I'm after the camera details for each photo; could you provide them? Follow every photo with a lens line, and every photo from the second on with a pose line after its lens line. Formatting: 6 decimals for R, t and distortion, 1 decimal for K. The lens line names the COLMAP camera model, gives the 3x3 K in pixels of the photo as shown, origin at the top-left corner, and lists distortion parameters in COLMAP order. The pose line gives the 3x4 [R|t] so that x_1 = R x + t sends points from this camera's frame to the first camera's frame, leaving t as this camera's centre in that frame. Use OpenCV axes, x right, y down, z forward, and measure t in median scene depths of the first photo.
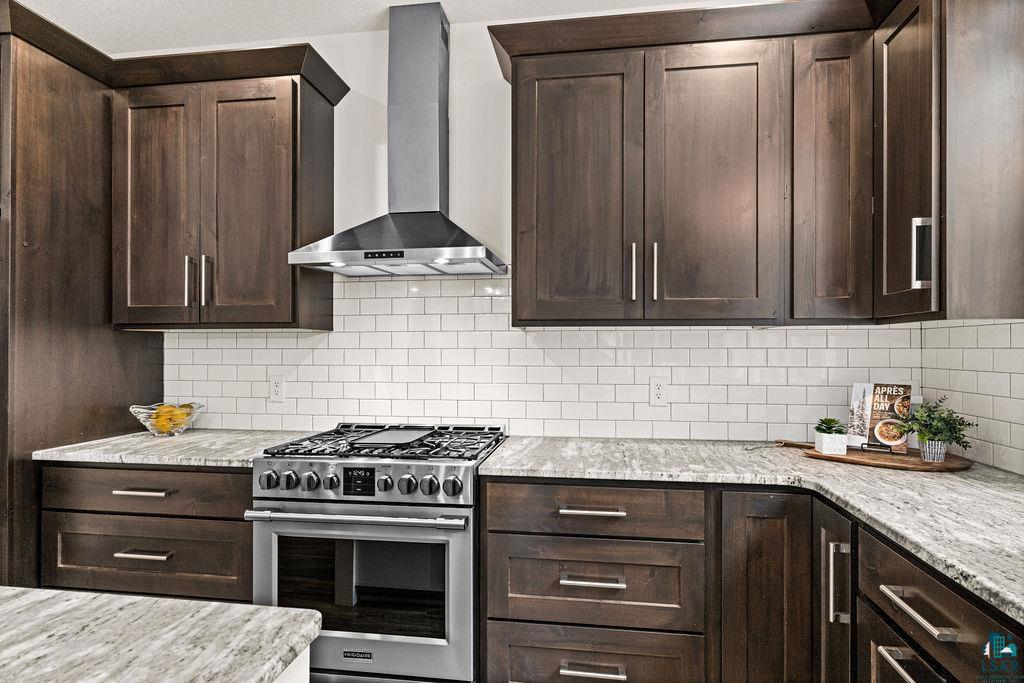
lens RADIAL K [[587.0, 0, 512.0], [0, 587.0, 341.5], [0, 0, 1]] dist [-0.000472, -0.000218]
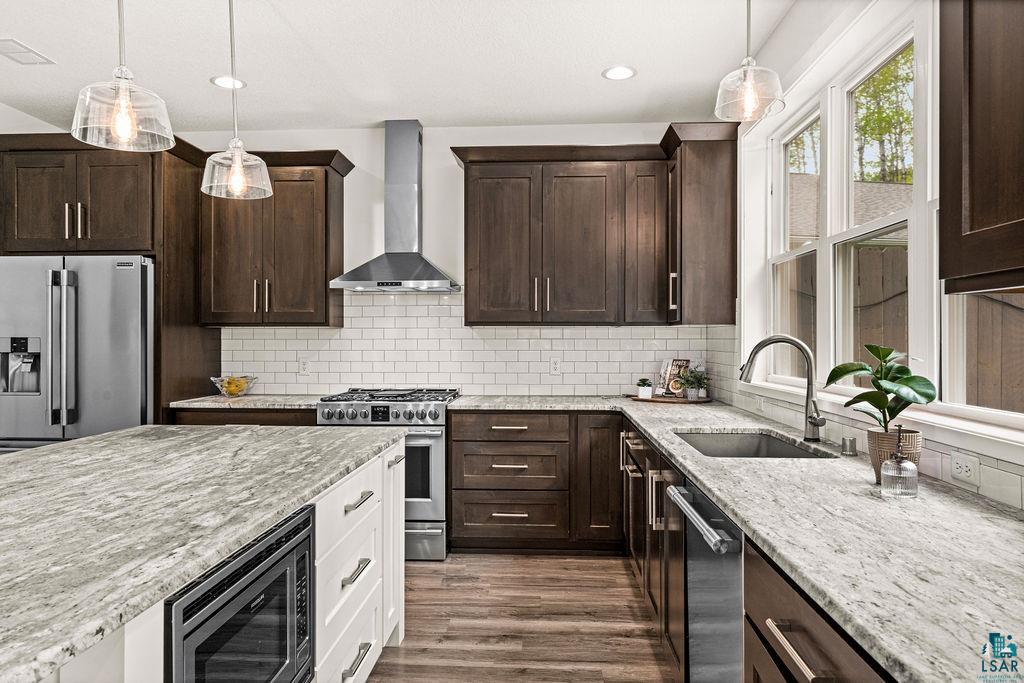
lens RADIAL K [[678.5, 0, 512.0], [0, 678.5, 341.5], [0, 0, 1]] dist [0.002795, 0.000129]
pose [[0.995585, -0.000561, 0.093864, -0.048985], [-0.001027, 0.999857, 0.016867, -0.014782], [-0.093860, -0.016889, 0.995442, -0.970170]]
